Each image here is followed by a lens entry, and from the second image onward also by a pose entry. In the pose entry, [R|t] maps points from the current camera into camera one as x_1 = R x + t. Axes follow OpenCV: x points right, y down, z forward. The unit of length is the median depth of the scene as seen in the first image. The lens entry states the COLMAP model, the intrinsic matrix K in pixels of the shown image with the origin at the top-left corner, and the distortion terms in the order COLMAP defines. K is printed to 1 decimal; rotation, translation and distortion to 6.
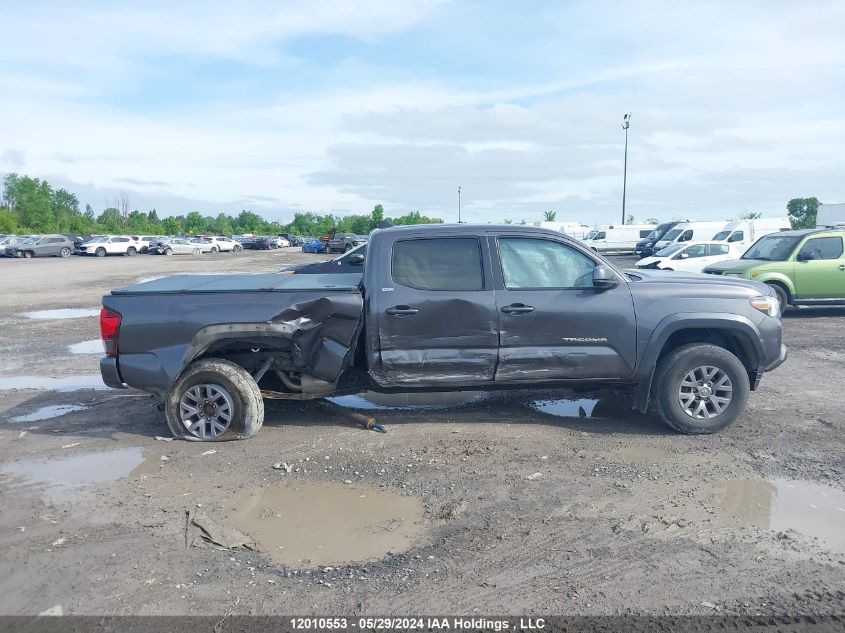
lens RADIAL K [[676.9, 0, 422.5], [0, 676.9, 316.5], [0, 0, 1]] dist [0.056336, -0.001266]
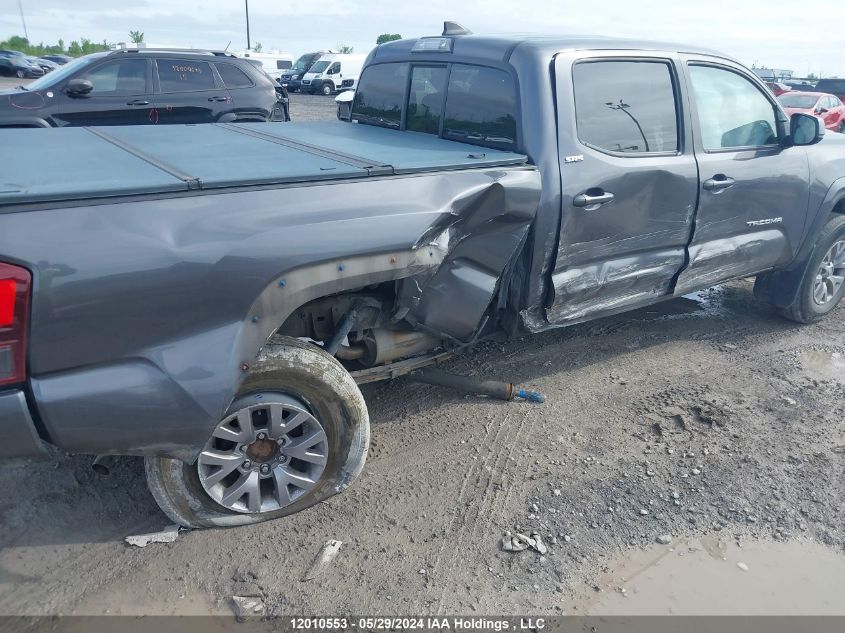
lens RADIAL K [[676.9, 0, 422.5], [0, 676.9, 316.5], [0, 0, 1]] dist [0.056336, -0.001266]
pose [[0.835708, -0.158510, 0.525801, -0.449482], [0.032143, 0.969916, 0.241307, -0.053494], [-0.548232, -0.184761, 0.815662, 0.596222]]
